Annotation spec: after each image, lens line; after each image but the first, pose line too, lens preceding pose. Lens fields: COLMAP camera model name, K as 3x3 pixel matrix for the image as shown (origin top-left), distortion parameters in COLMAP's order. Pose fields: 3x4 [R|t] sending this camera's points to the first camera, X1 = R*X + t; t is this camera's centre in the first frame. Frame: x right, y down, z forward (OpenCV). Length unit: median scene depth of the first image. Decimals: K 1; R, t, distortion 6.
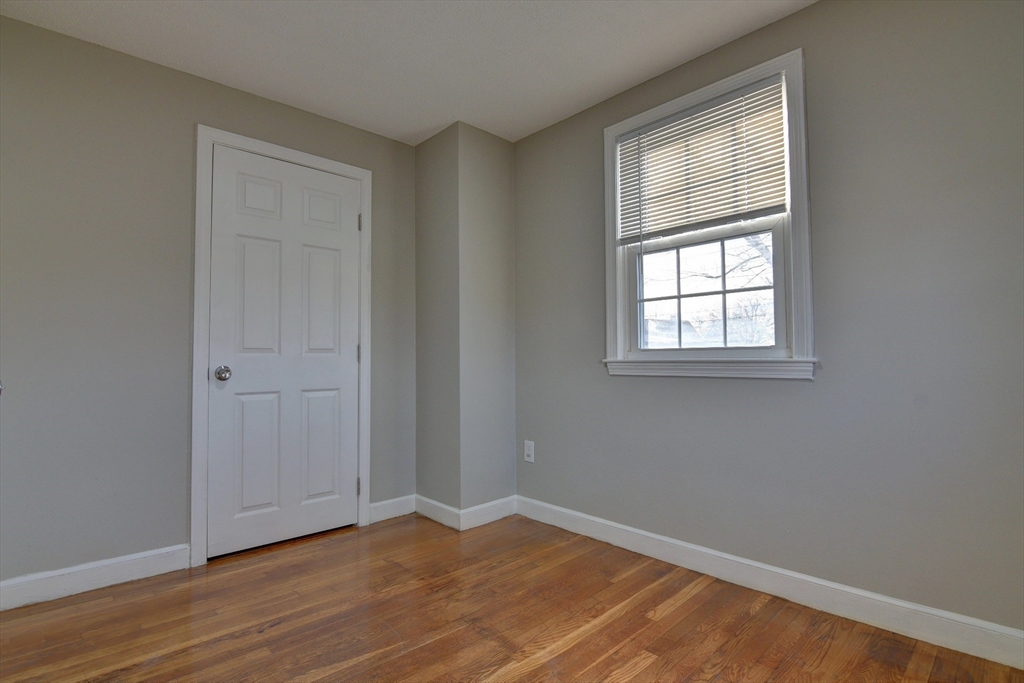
lens RADIAL K [[497.4, 0, 513.3], [0, 497.4, 350.7], [0, 0, 1]] dist [-0.013673, -0.003947]
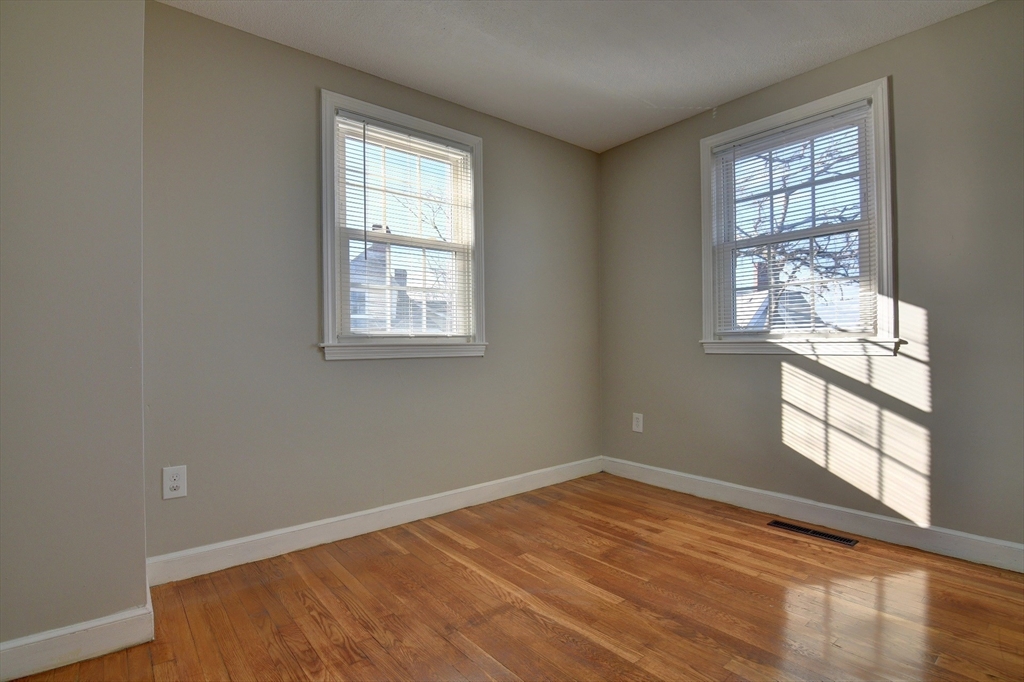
lens RADIAL K [[497.4, 0, 509.1], [0, 497.4, 345.9], [0, 0, 1]] dist [-0.013673, -0.003947]
pose [[0.068109, 0.002182, 0.997676, -0.857868], [-0.011348, 0.999935, -0.001412, 0.023361], [-0.997613, -0.011225, 0.068129, 0.732951]]
